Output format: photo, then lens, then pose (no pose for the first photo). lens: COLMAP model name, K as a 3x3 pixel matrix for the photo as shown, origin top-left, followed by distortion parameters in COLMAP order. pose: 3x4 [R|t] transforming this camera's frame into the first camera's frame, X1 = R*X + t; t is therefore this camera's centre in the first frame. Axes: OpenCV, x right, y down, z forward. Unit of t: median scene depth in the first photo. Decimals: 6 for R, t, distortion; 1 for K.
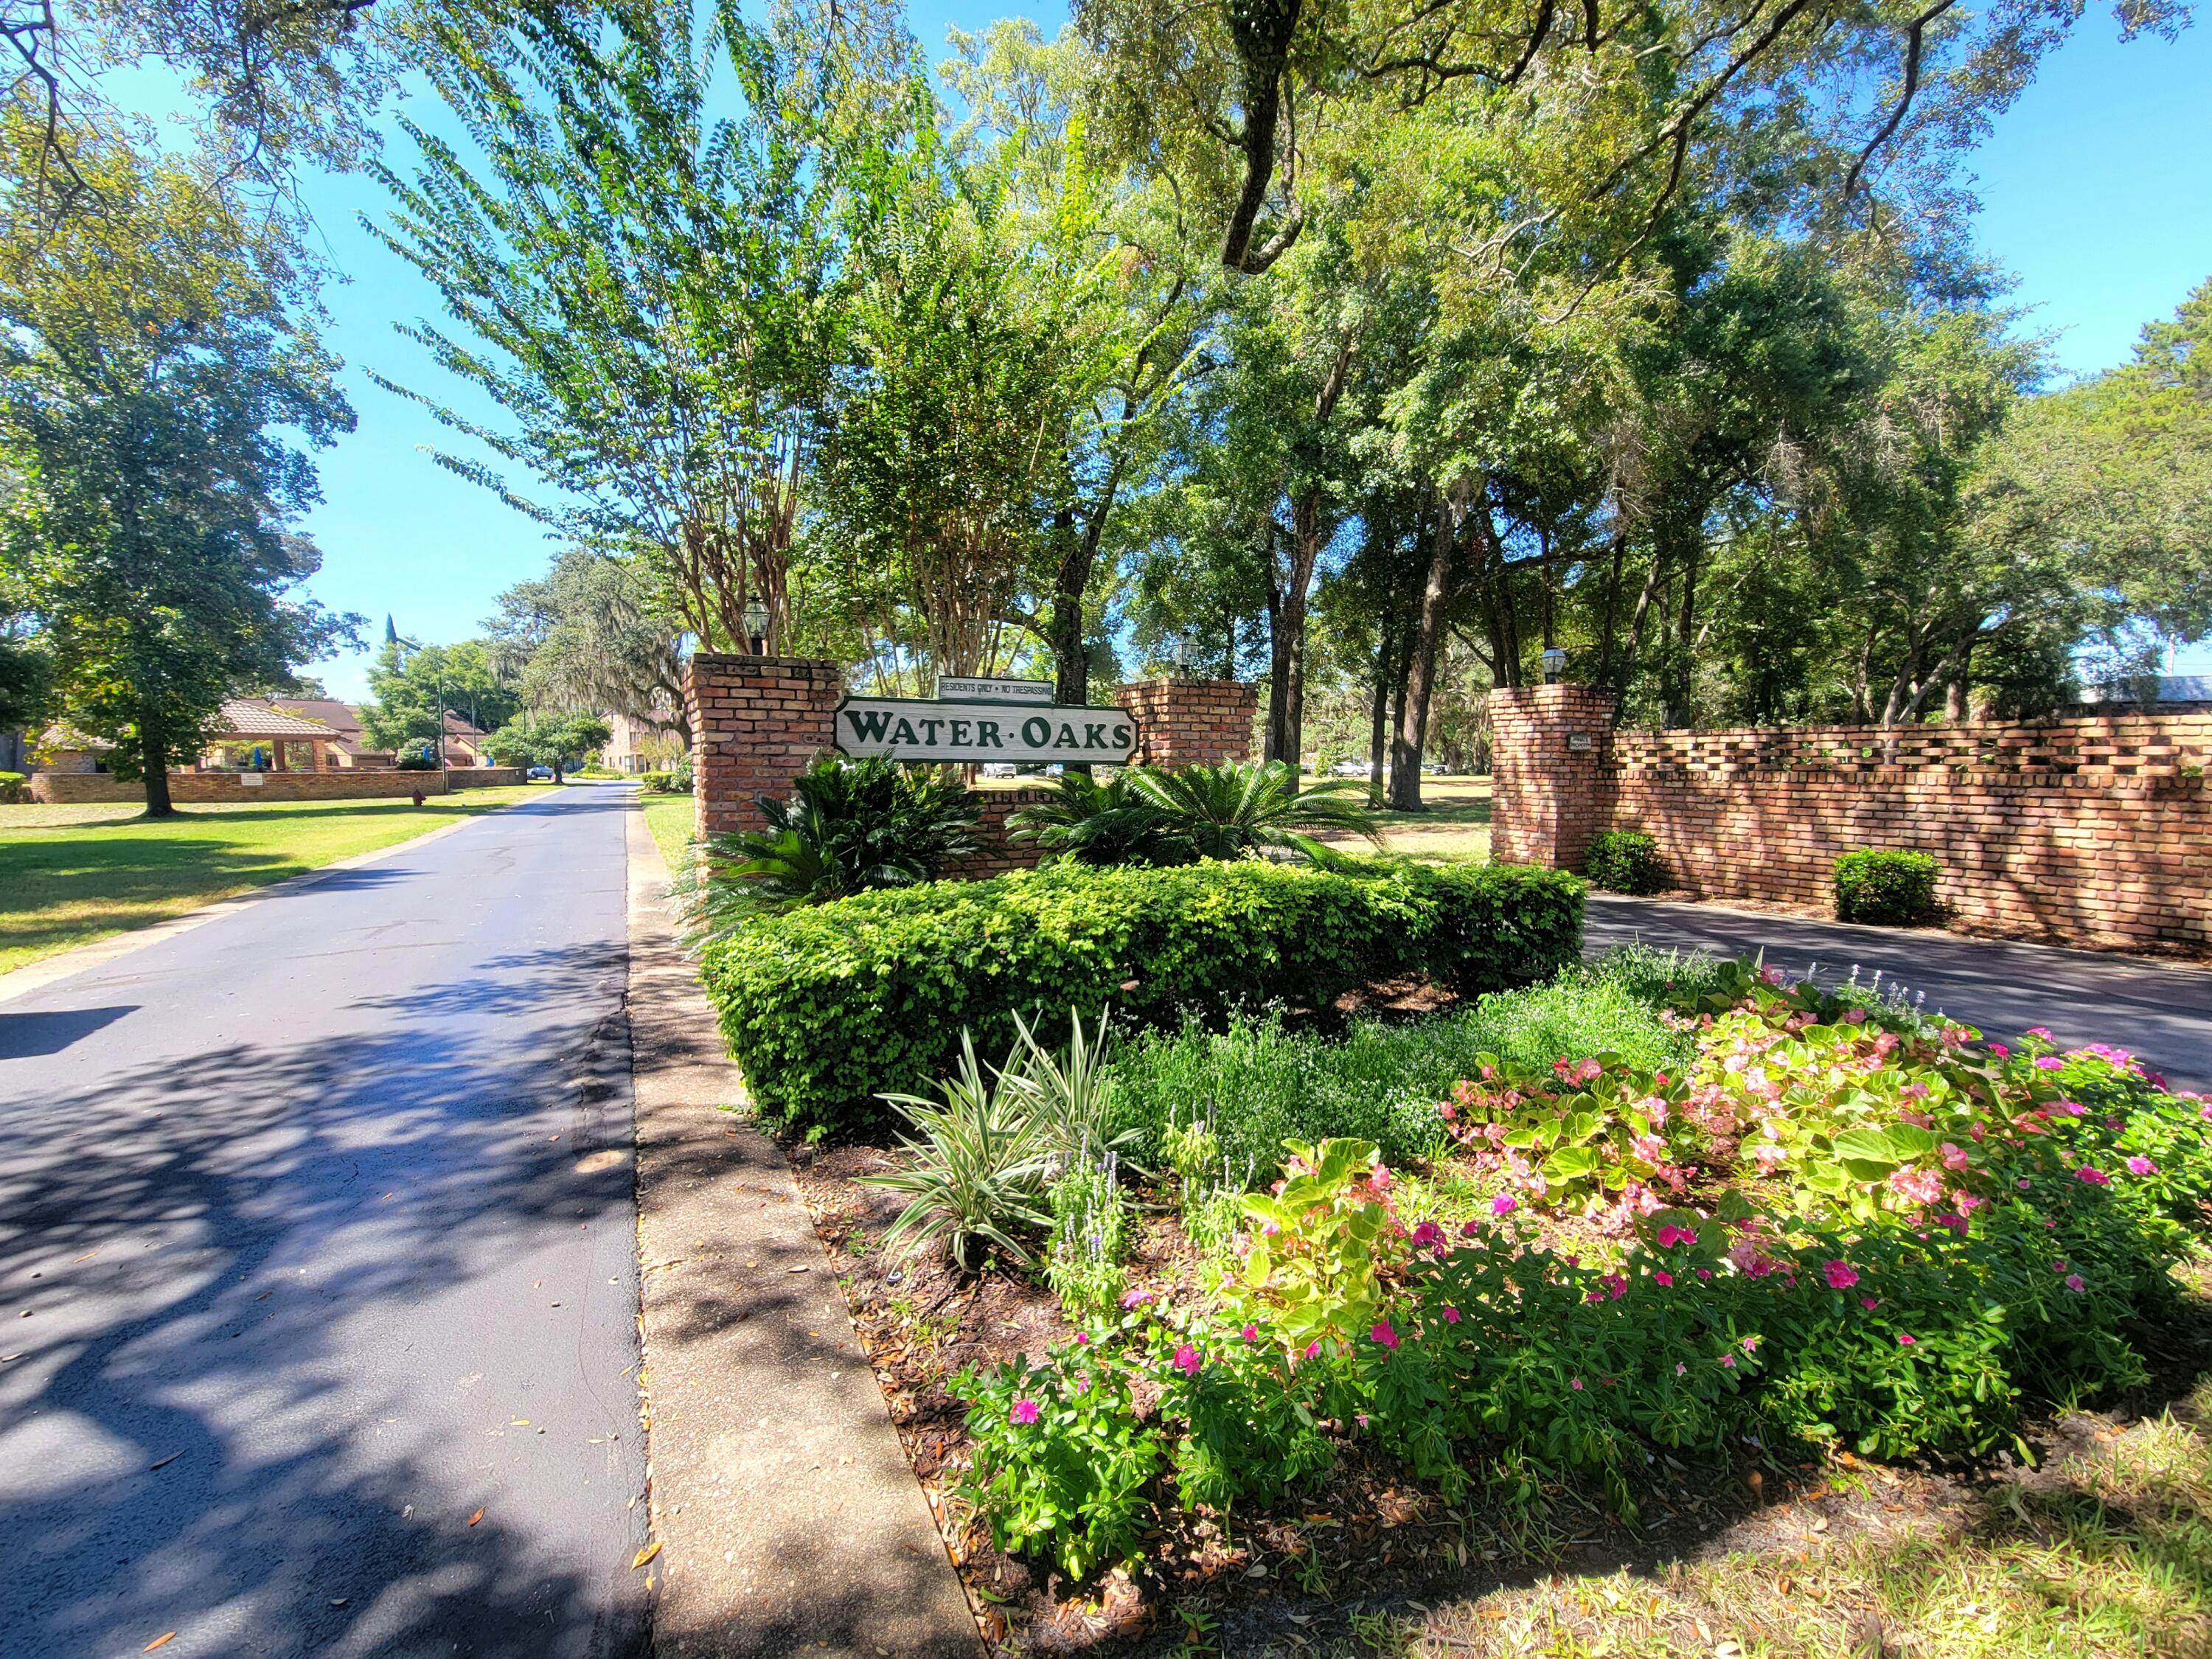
lens RADIAL K [[900.0, 0, 1102.0], [0, 900.0, 825.8], [0, 0, 1]] dist [-0.002536, -0.000680]
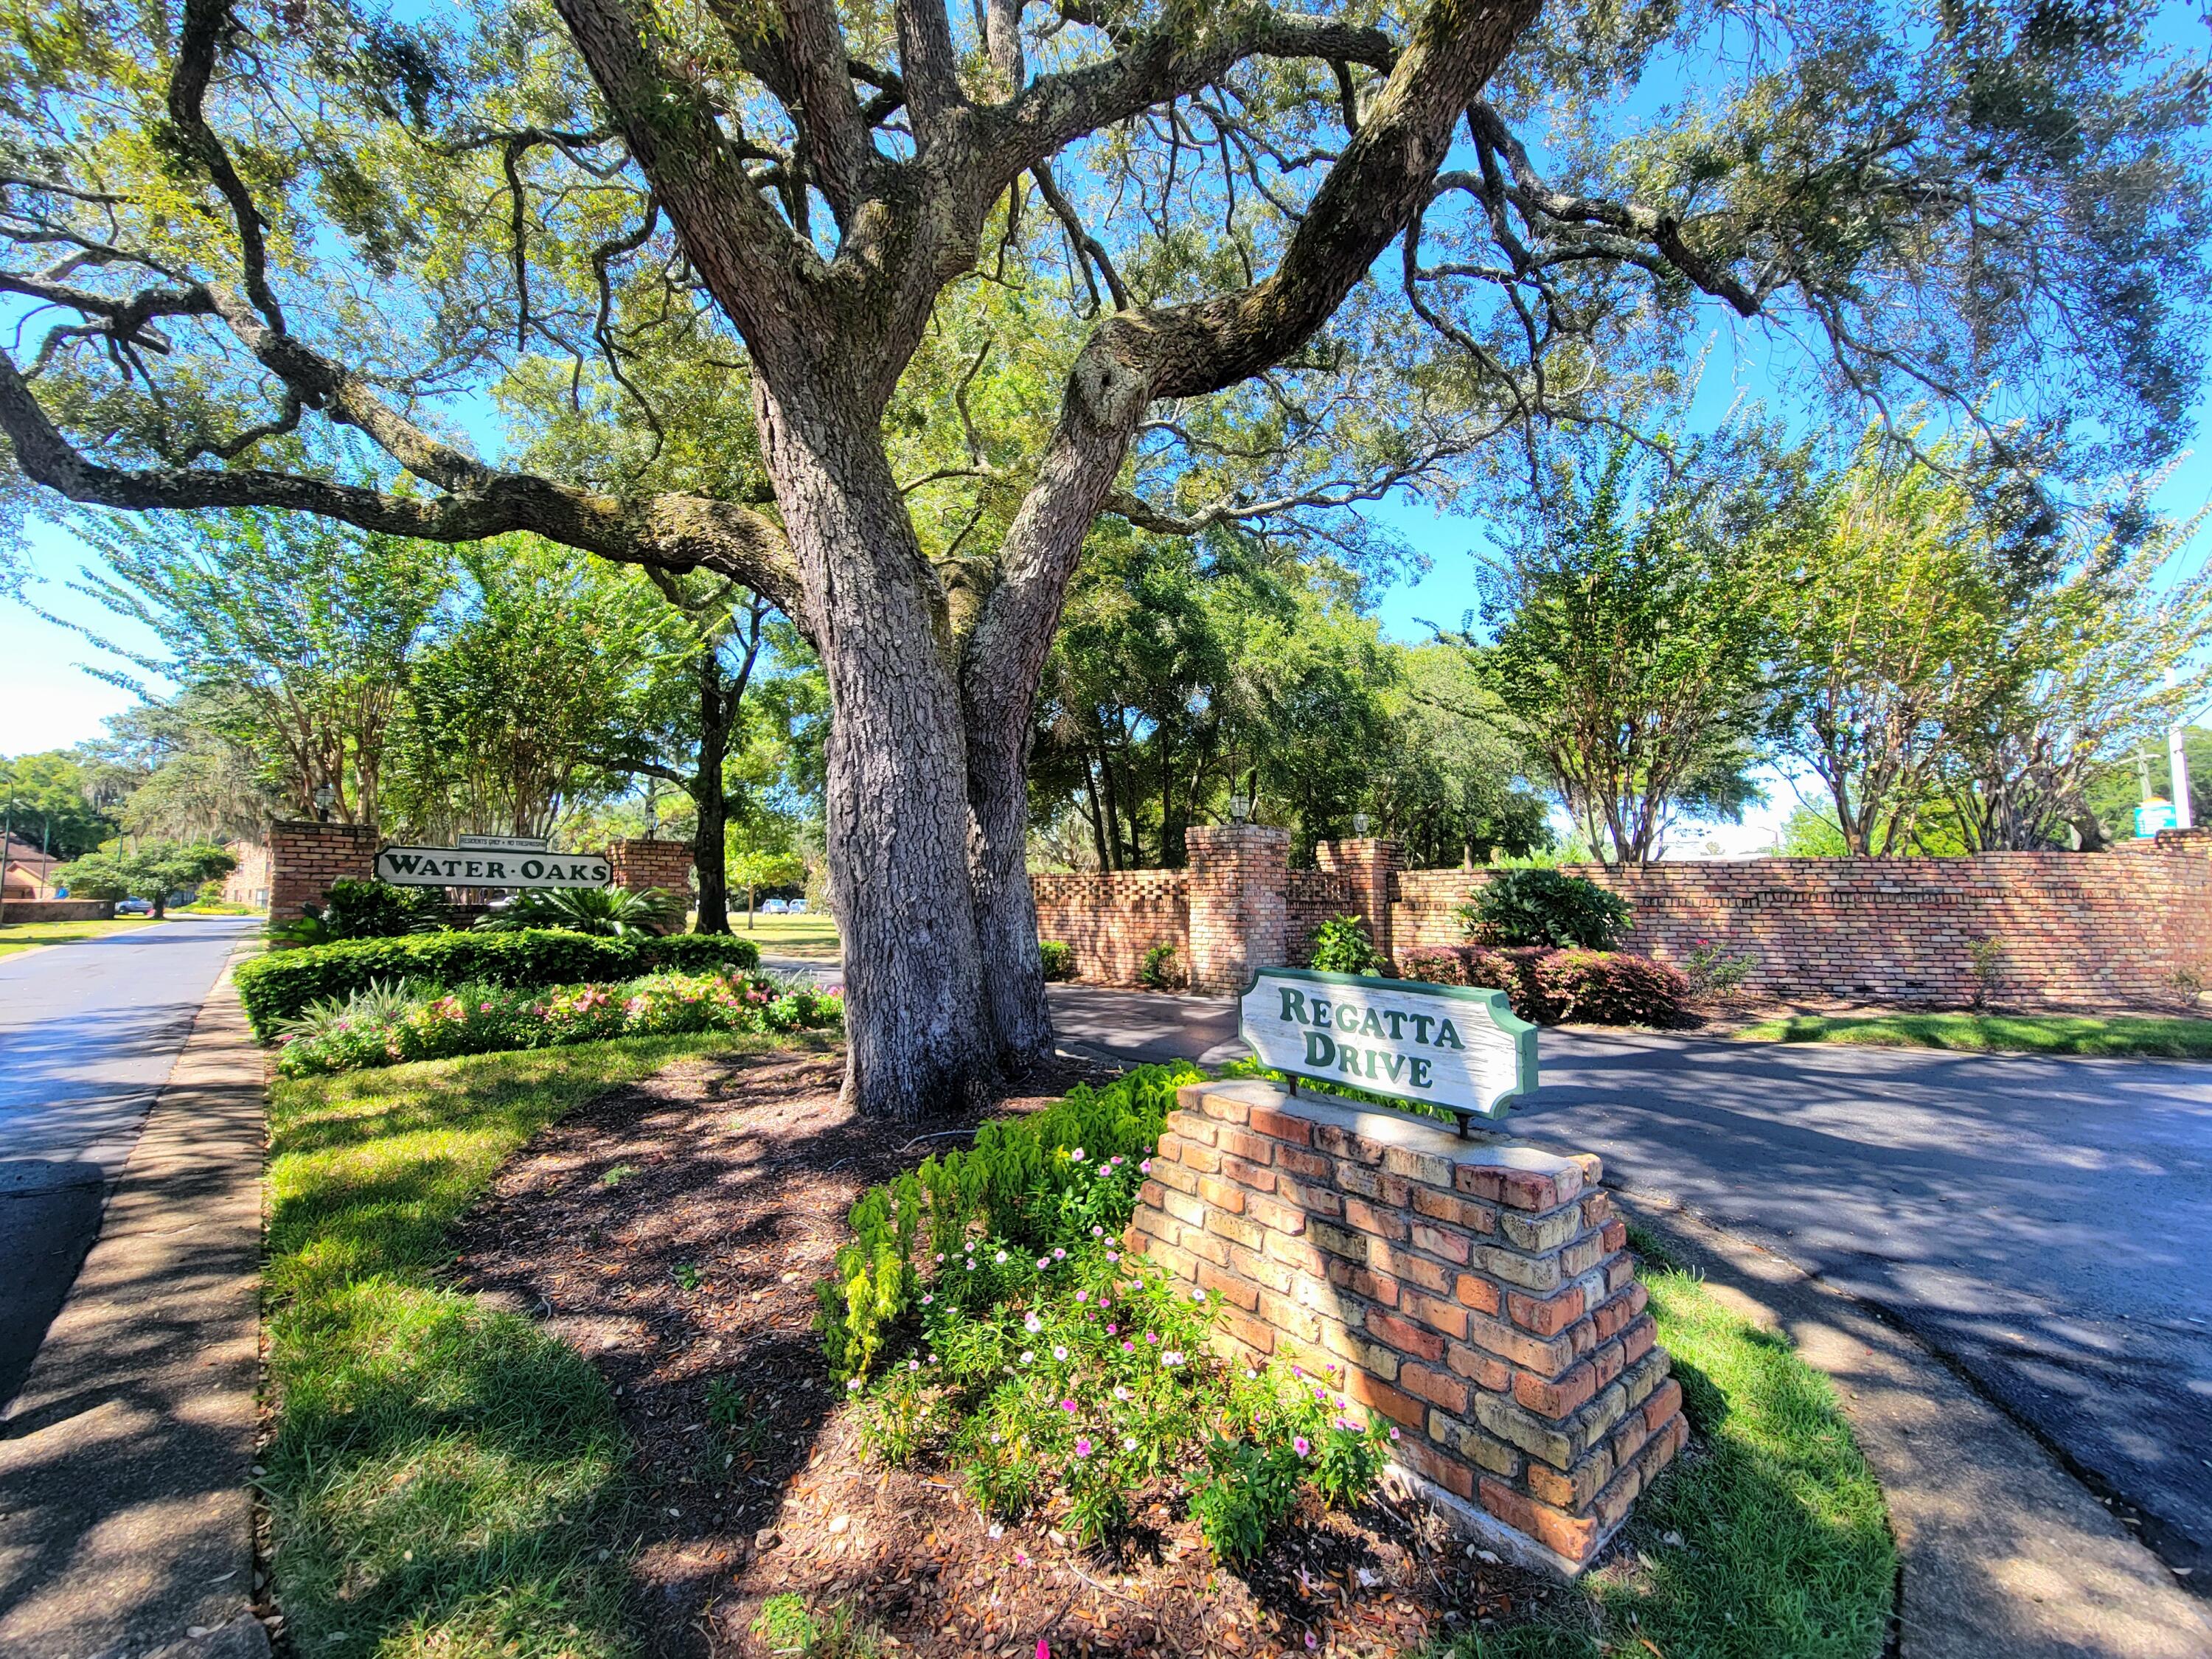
lens RADIAL K [[900.0, 0, 1109.7], [0, 900.0, 836.1], [0, 0, 1]] dist [-0.002536, -0.000680]
pose [[0.963747, 0.027591, 0.265388, 0.472806], [0.011257, 0.989549, -0.143755, 0.076611], [-0.266580, 0.141531, 0.953364, -0.787376]]
